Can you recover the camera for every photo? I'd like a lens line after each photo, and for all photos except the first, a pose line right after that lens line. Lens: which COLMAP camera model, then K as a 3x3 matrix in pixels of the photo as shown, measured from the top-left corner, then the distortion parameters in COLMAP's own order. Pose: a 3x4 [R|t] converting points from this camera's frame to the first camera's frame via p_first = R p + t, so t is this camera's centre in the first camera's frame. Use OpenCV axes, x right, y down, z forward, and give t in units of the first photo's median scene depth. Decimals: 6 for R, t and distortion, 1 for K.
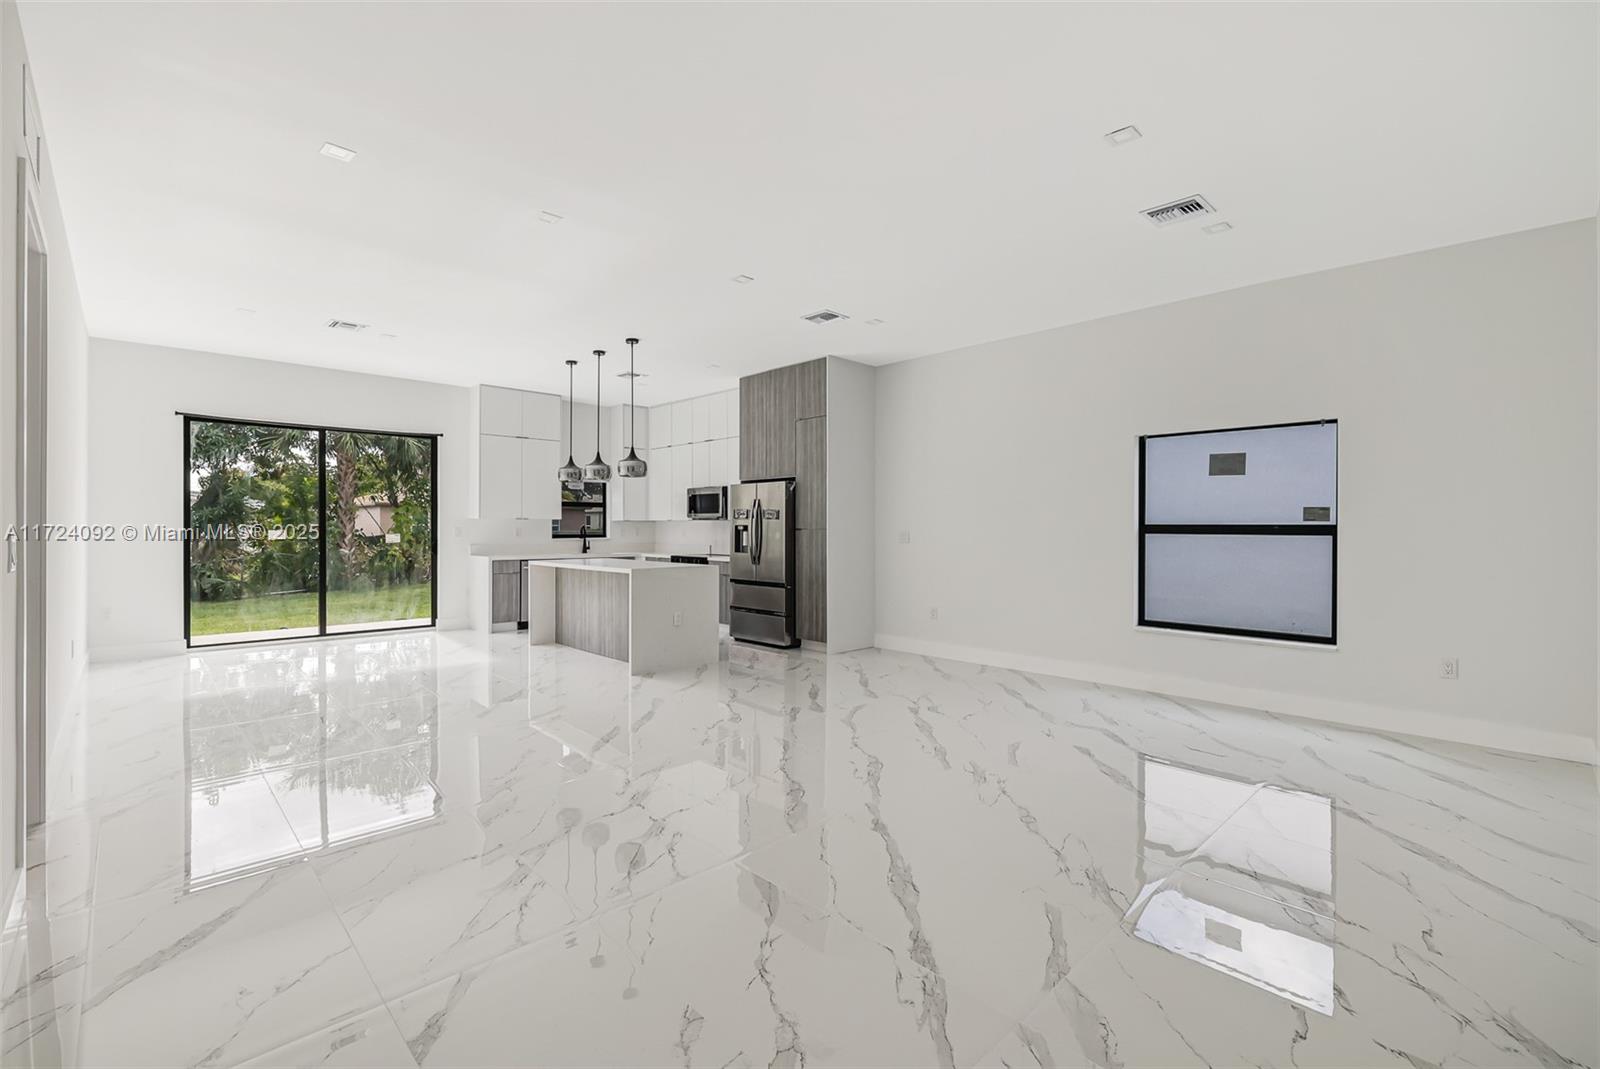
lens RADIAL K [[697.6, 0, 784.0], [0, 697.6, 529.4], [0, 0, 1]] dist [0.001437, 0.000185]
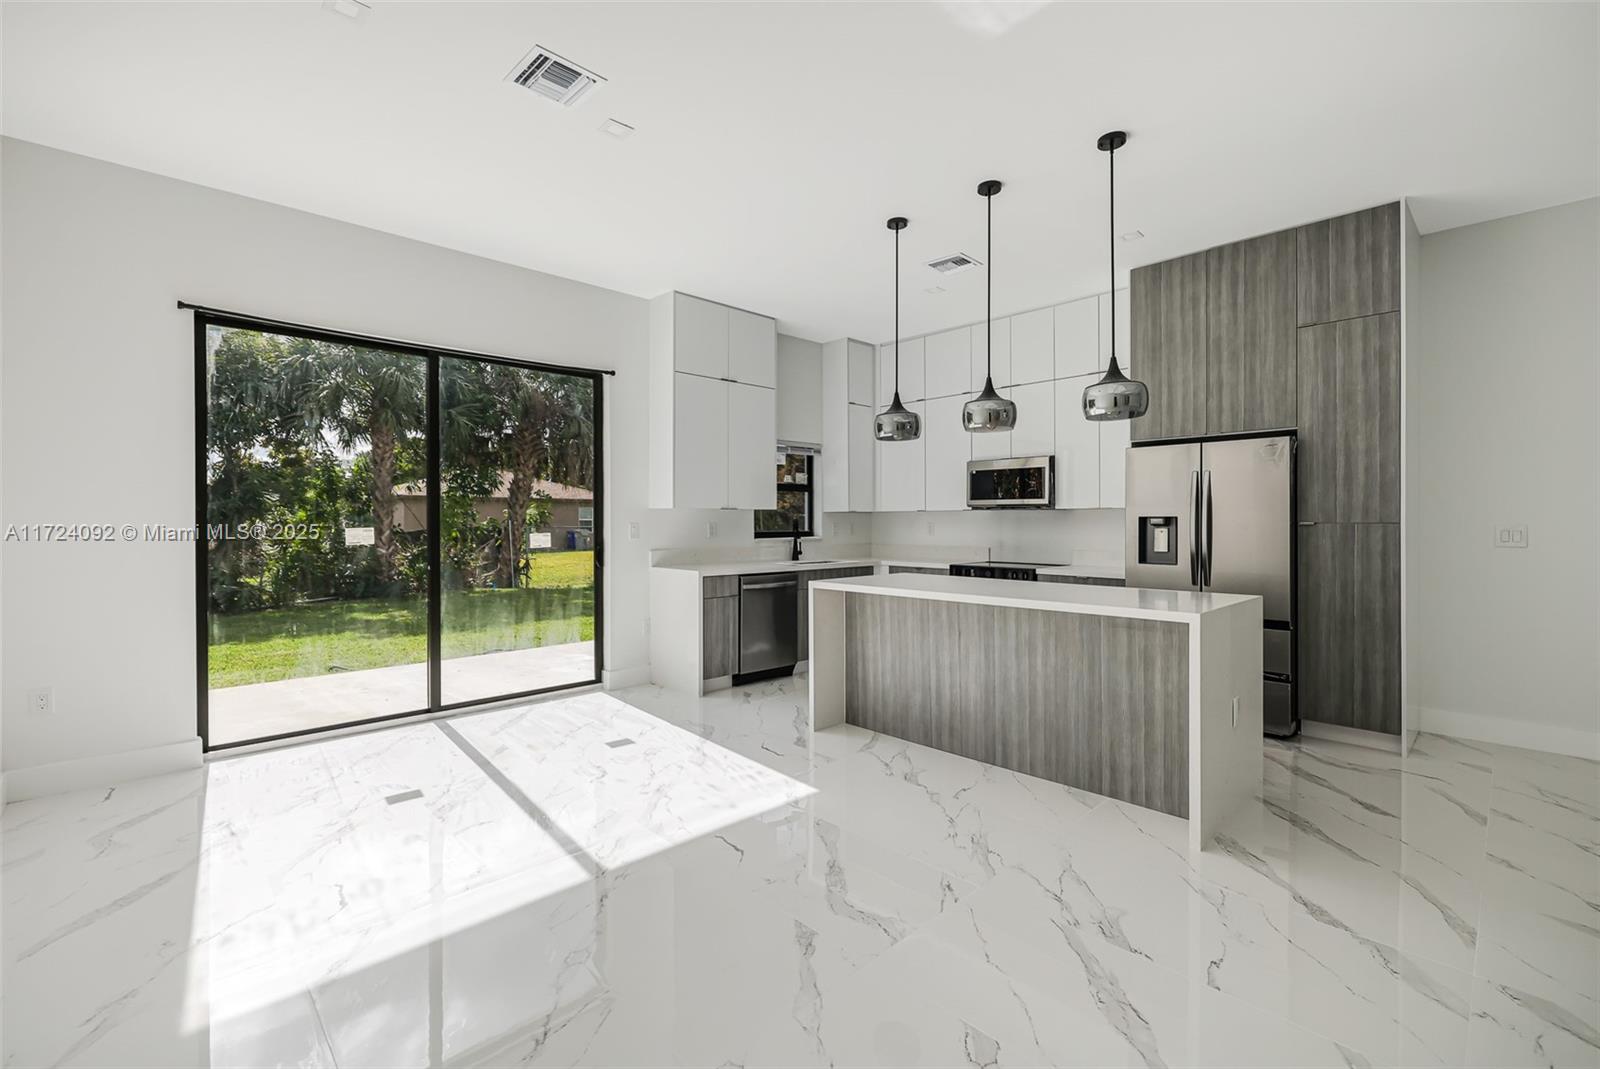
lens RADIAL K [[687.7, 0, 787.3], [0, 687.7, 523.7], [0, 0, 1]] dist [0.000530, 0.000136]
pose [[0.999978, -0.003533, 0.005675, -0.371304], [0.003528, 0.999993, 0.000778, -0.001691], [-0.005677, -0.000758, 0.999984, 0.427337]]
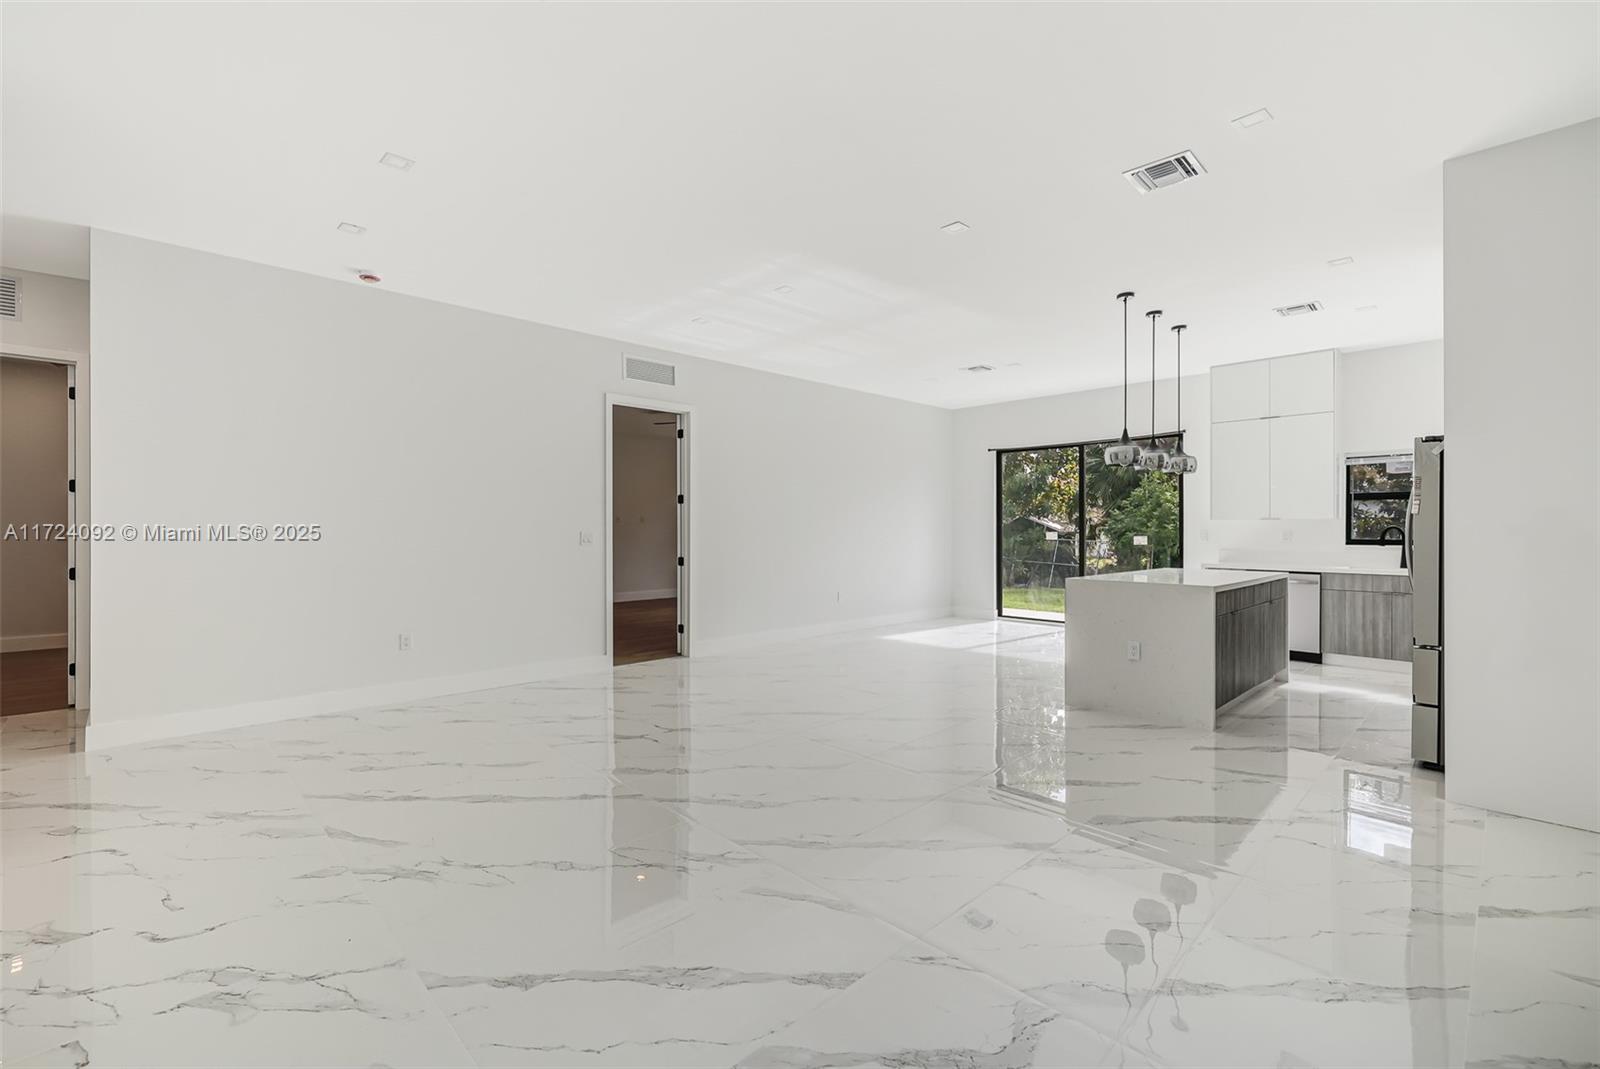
lens RADIAL K [[687.6, 0, 775.1], [0, 687.6, 530.8], [0, 0, 1]] dist [0.001502, 0.000078]
pose [[-0.001112, -0.000514, -0.999999, 0.470361], [-0.002651, 0.999996, -0.000511, 0.000381], [0.999996, 0.002650, -0.001113, 0.494266]]
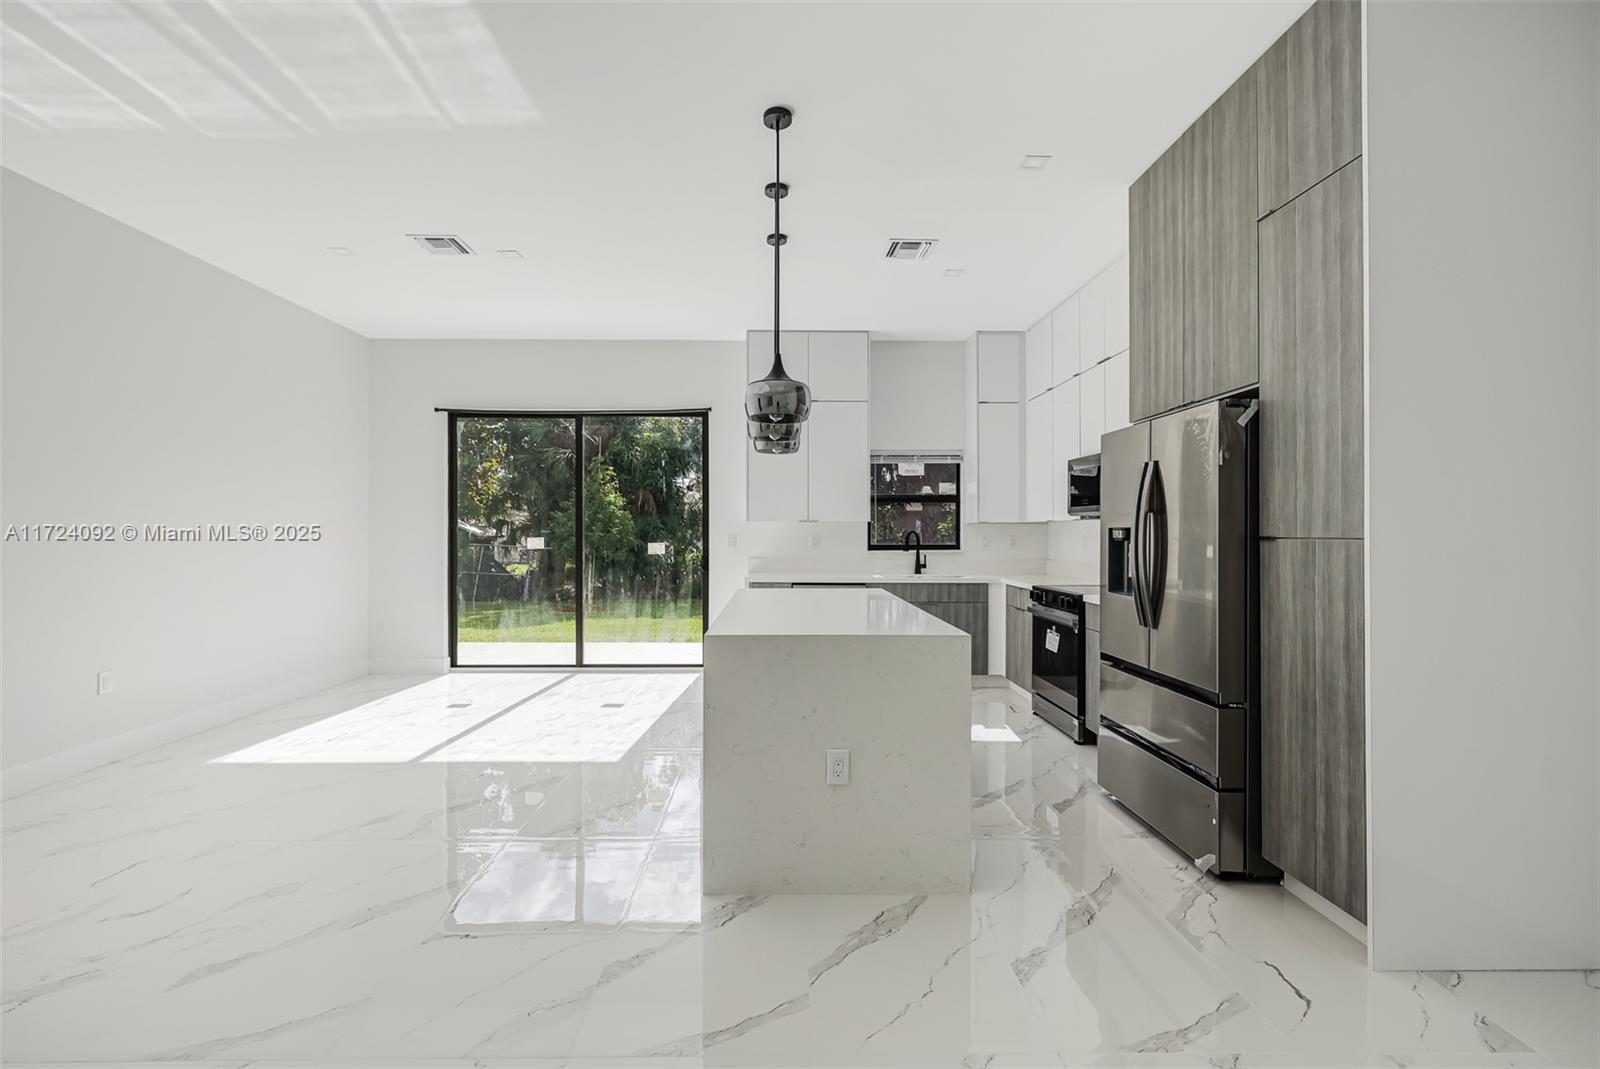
lens RADIAL K [[697.6, 0, 784.0], [0, 697.6, 529.4], [0, 0, 1]] dist [0.001437, 0.000185]
pose [[0.737007, -0.005924, -0.675859, 0.071892], [-0.001272, 0.999948, -0.010151, -0.000590], [0.675884, 0.008341, 0.736961, 0.555448]]
